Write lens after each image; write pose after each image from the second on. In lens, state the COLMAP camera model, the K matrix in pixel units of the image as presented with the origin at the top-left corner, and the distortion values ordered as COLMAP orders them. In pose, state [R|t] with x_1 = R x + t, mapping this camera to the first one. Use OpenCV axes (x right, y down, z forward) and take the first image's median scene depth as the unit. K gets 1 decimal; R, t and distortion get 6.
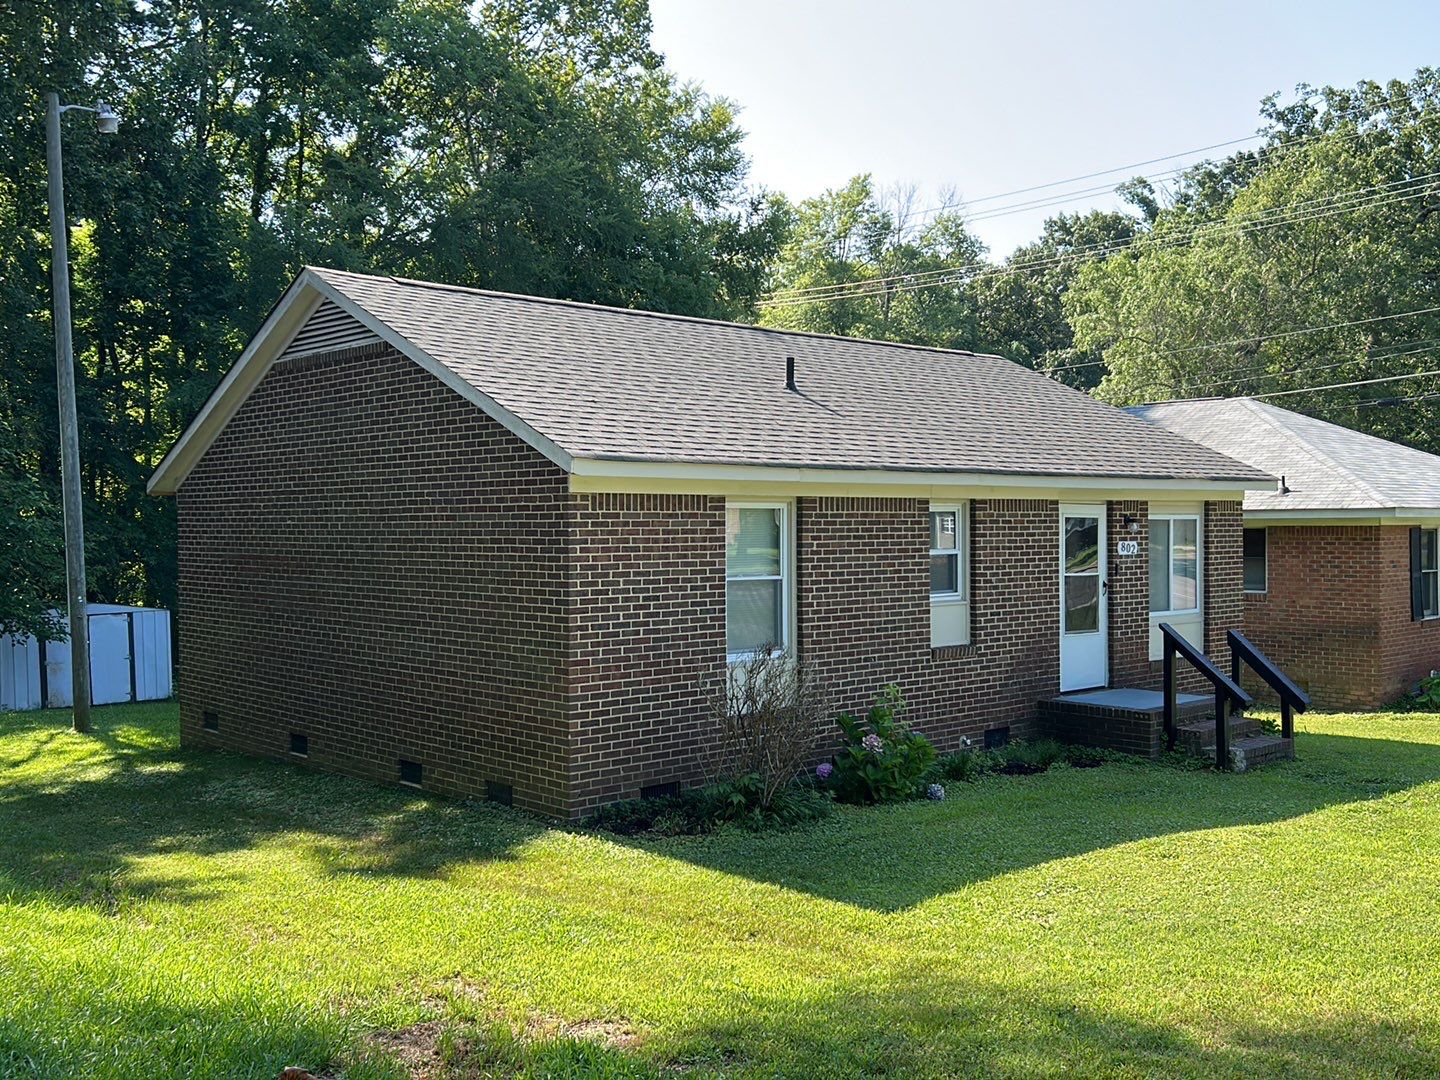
lens RADIAL K [[1356.2, 0, 720.0], [0, 1356.2, 540.0], [0, 0, 1]] dist [0.106474, -0.224093]
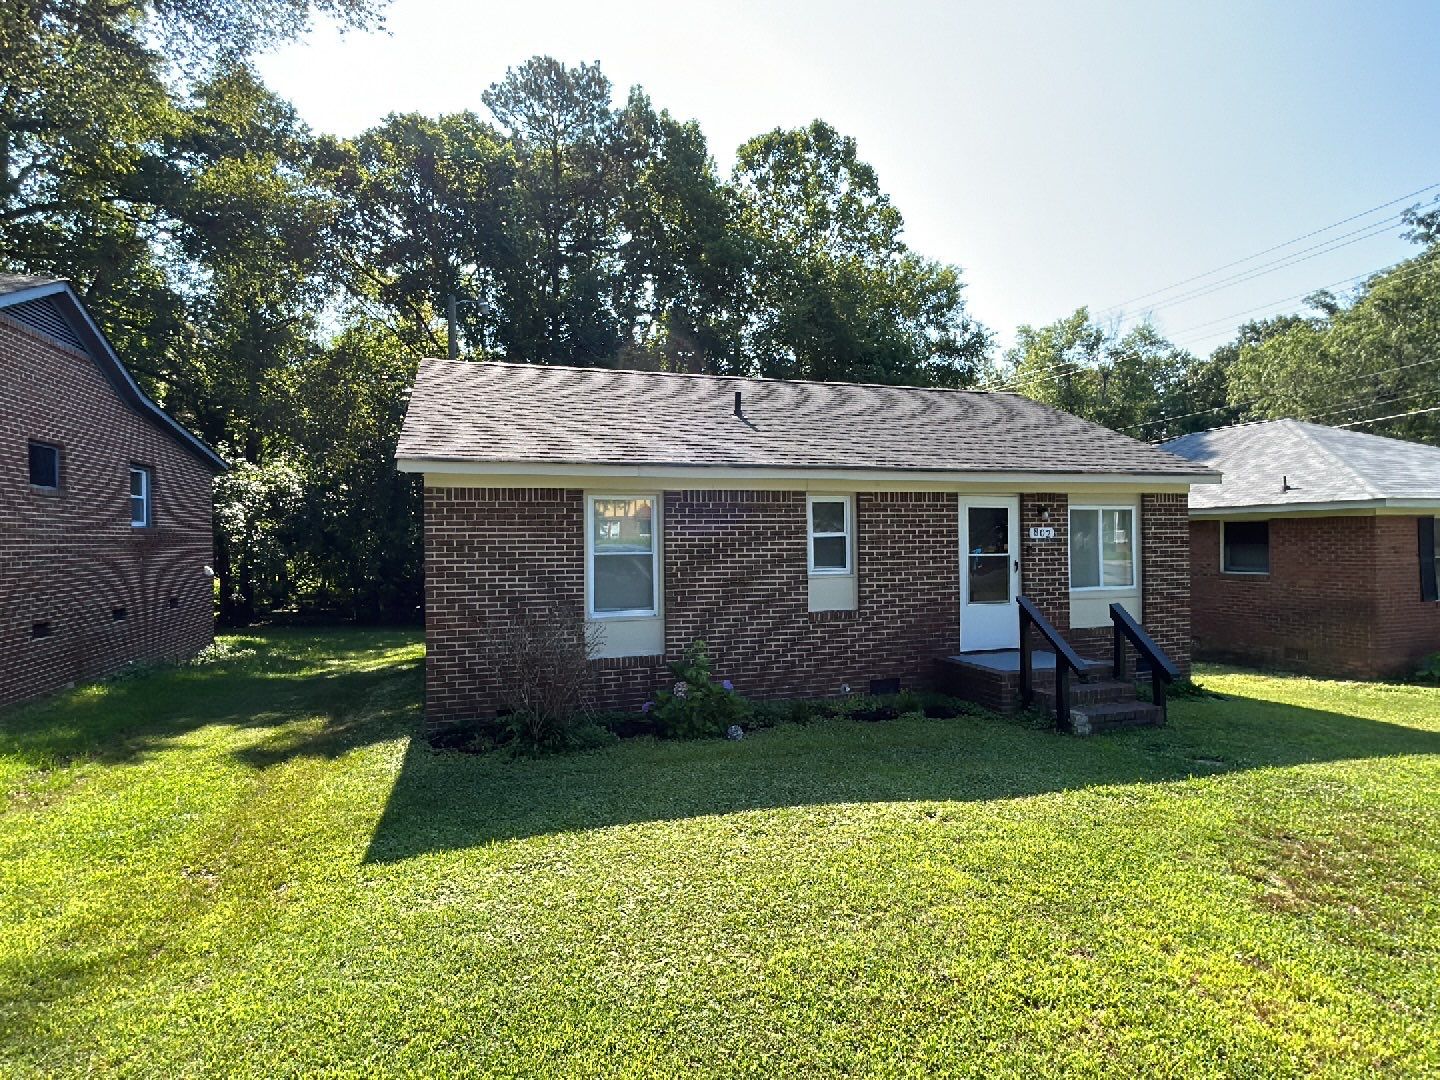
lens RADIAL K [[738.0, 0, 717.8], [0, 738.0, 541.0], [0, 0, 1]] dist [-0.002346, 0.000505]
pose [[0.914519, -0.005176, -0.404510, 0.279502], [0.003048, 0.999978, -0.005904, 0.014698], [0.404532, 0.004167, 0.914514, 0.278947]]
